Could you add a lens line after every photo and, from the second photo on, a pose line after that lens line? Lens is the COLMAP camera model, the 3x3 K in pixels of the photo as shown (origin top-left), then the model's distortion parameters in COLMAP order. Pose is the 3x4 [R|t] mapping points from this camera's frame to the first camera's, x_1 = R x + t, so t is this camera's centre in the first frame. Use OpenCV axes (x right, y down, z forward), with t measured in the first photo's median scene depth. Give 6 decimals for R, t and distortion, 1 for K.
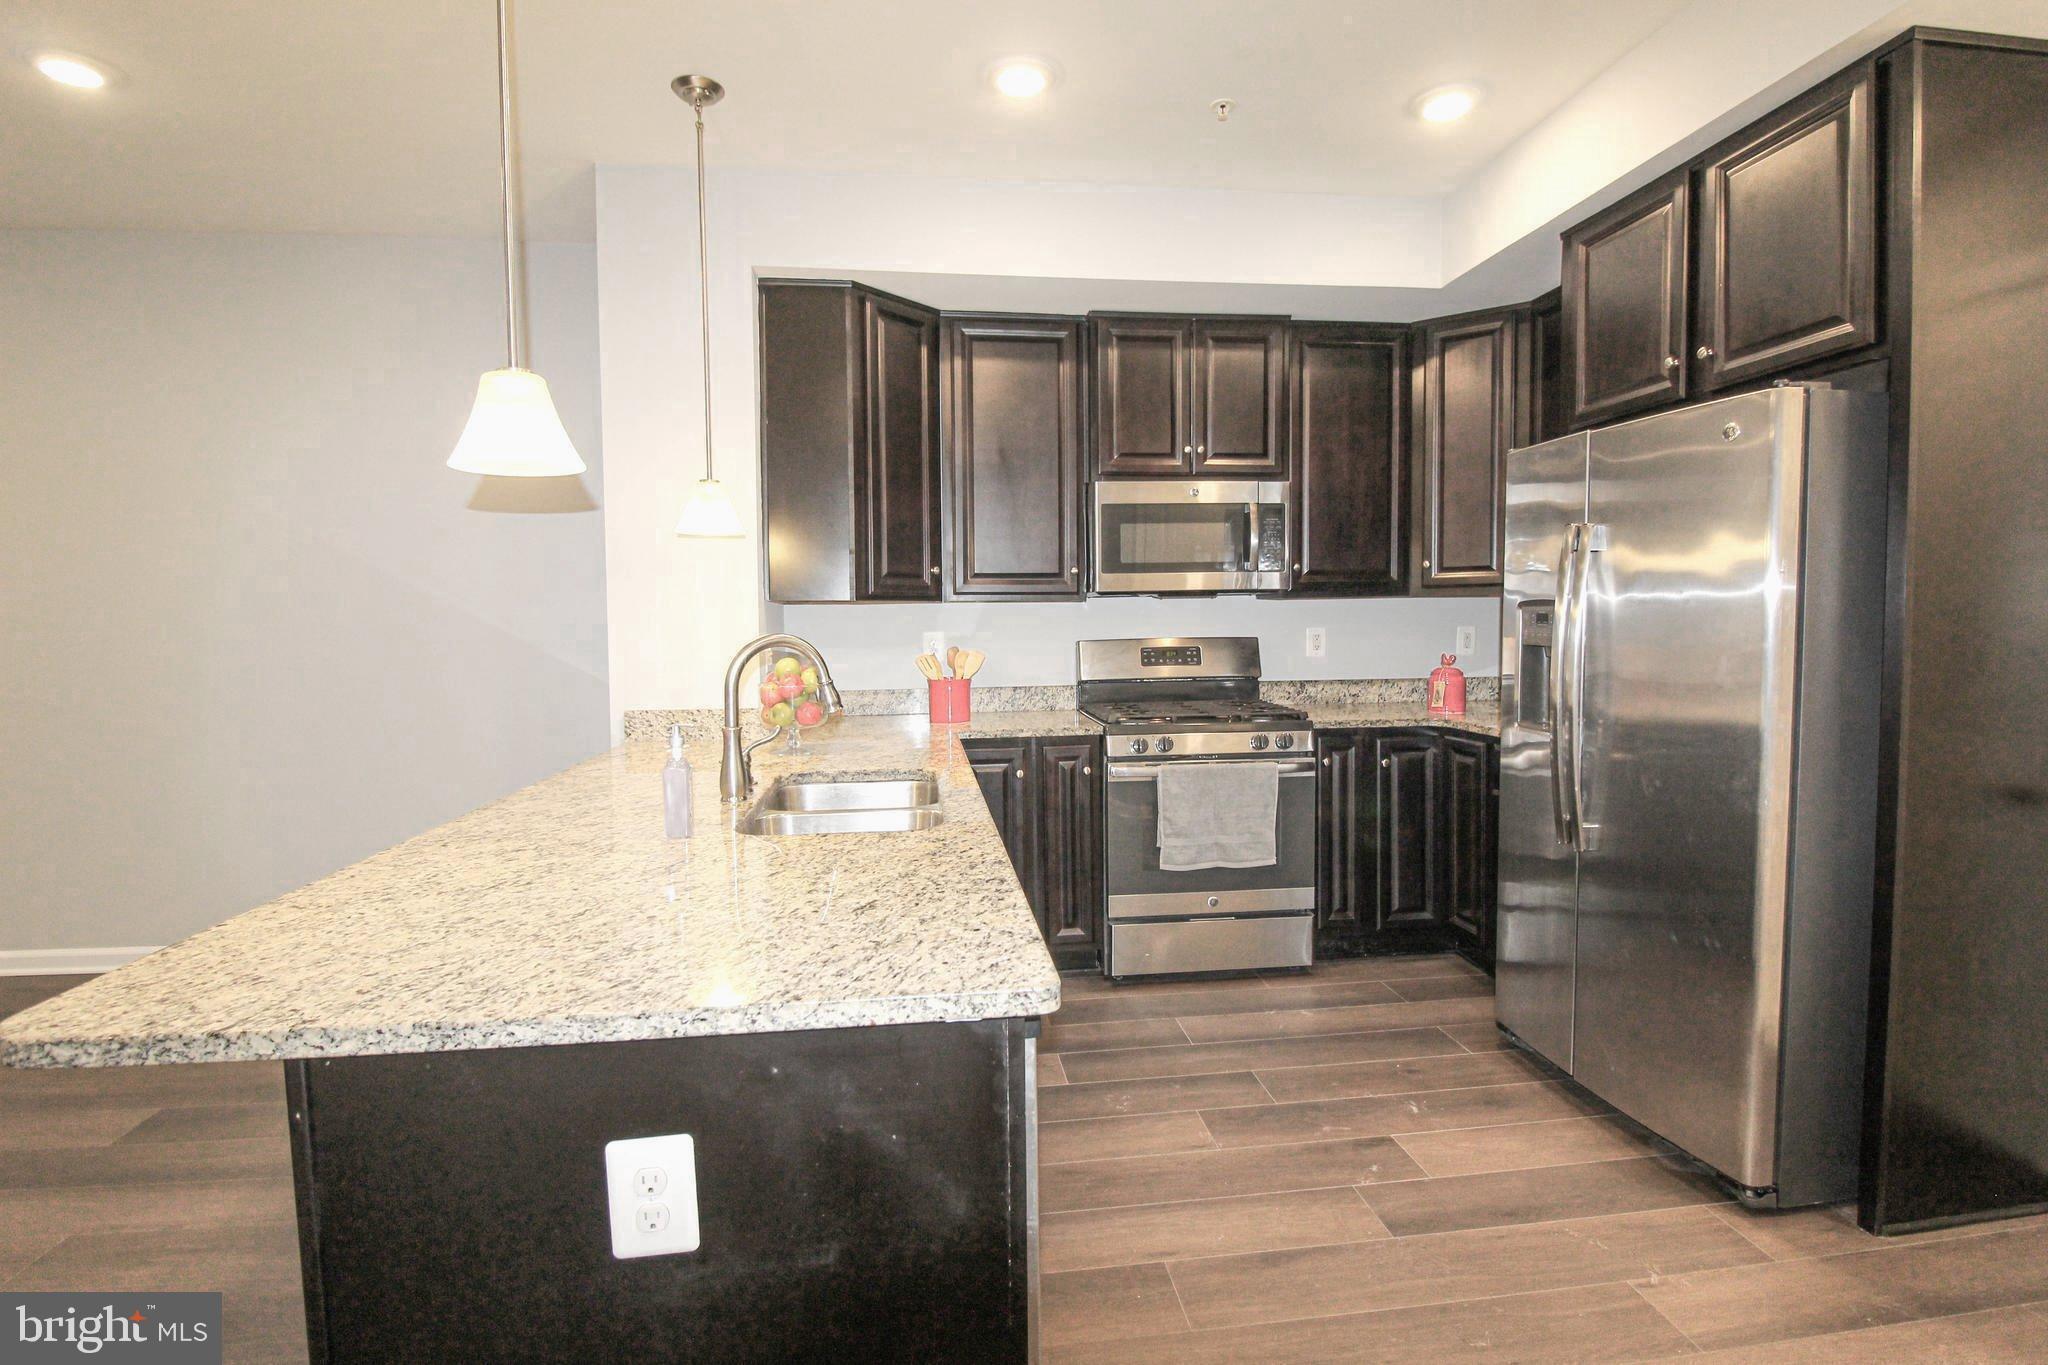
lens RADIAL K [[980.4, 0, 1024.8], [0, 980.4, 669.1], [0, 0, 1]] dist [-0.013074, -0.003855]
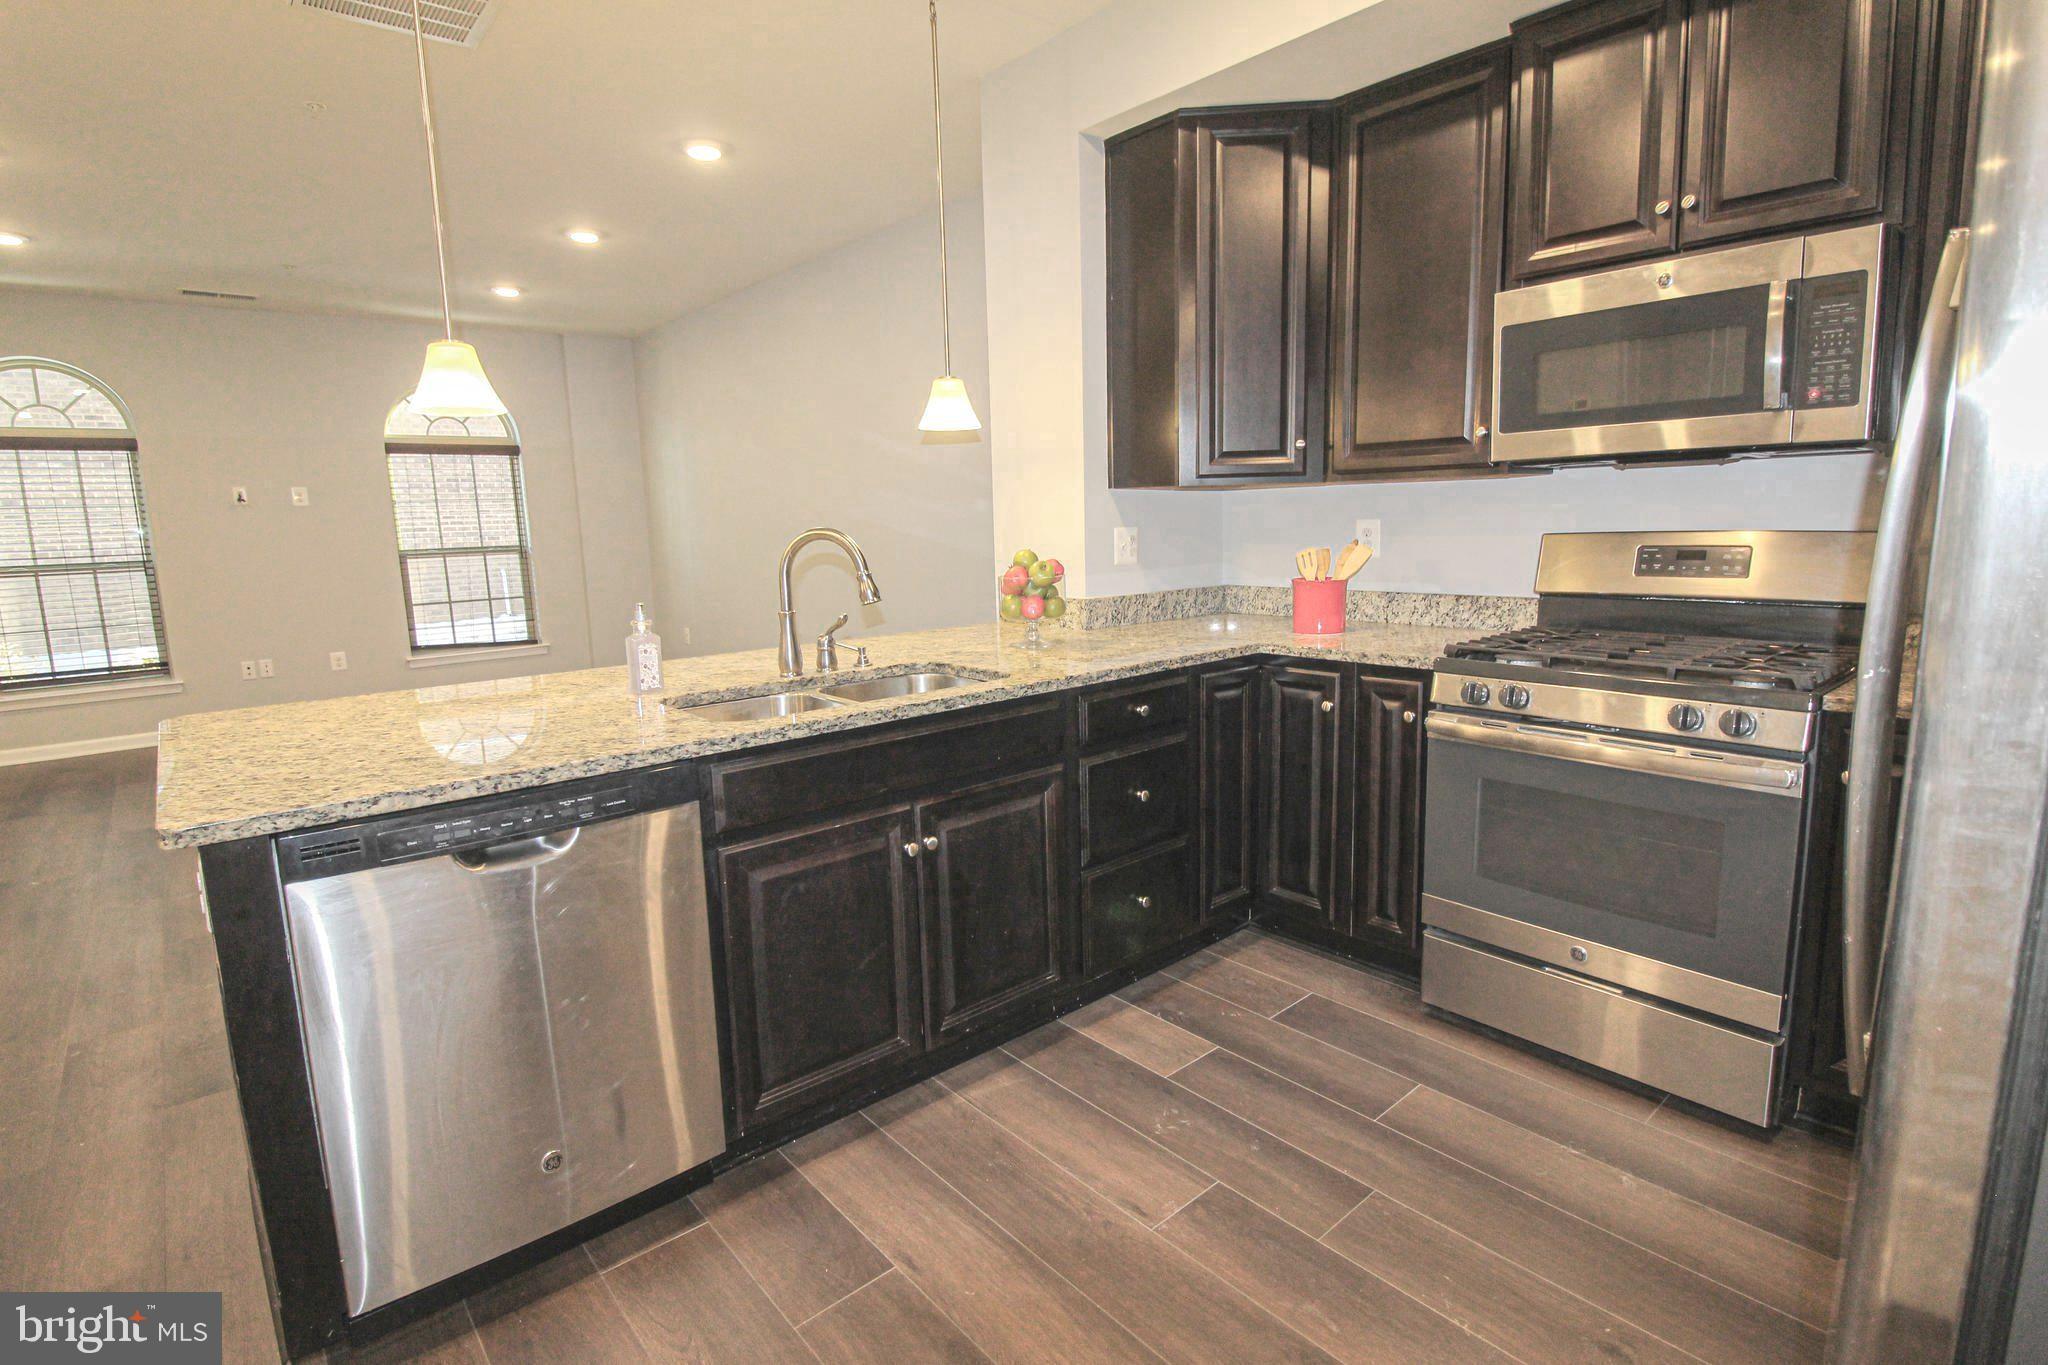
lens RADIAL K [[980.4, 0, 1026.5], [0, 980.4, 667.0], [0, 0, 1]] dist [-0.013074, -0.003855]
pose [[0.559460, 0.123208, -0.819649, 0.483300], [-0.025720, 0.990995, 0.131408, -0.019048], [0.828458, -0.052436, 0.557591, 0.362158]]
